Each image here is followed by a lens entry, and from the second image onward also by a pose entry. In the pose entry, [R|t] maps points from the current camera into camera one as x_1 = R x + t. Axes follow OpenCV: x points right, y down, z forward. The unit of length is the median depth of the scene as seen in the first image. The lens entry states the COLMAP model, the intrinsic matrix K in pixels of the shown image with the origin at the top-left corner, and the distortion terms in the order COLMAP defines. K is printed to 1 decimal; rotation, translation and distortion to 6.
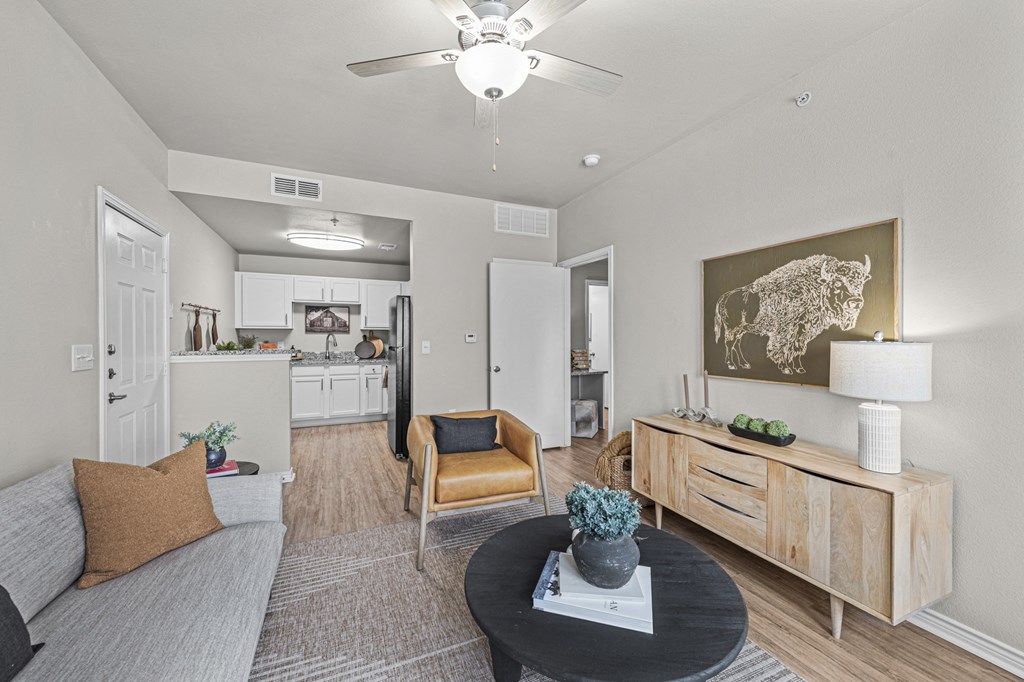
lens RADIAL K [[404.0, 0, 510.4], [0, 404.0, 338.6], [0, 0, 1]] dist [0.023727, -0.019532]
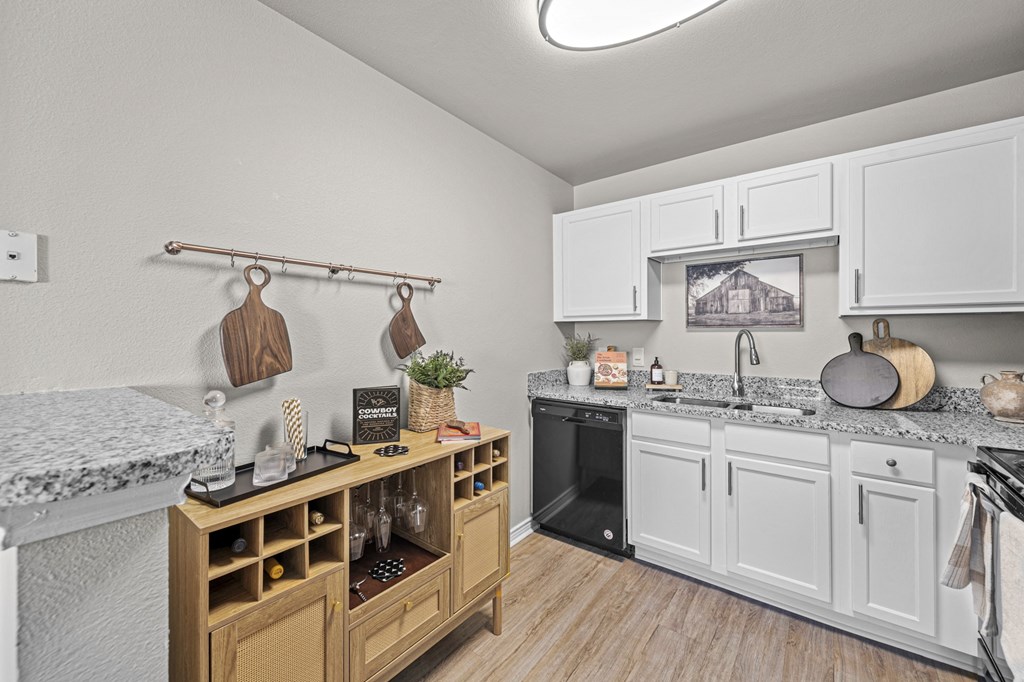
lens RADIAL K [[404.0, 0, 510.4], [0, 404.0, 338.6], [0, 0, 1]] dist [0.023727, -0.019532]
pose [[0.487255, -0.001820, -0.873258, -0.215987], [-0.007288, 0.999955, -0.006151, 0.000079], [0.873229, 0.009362, 0.487220, 0.617605]]
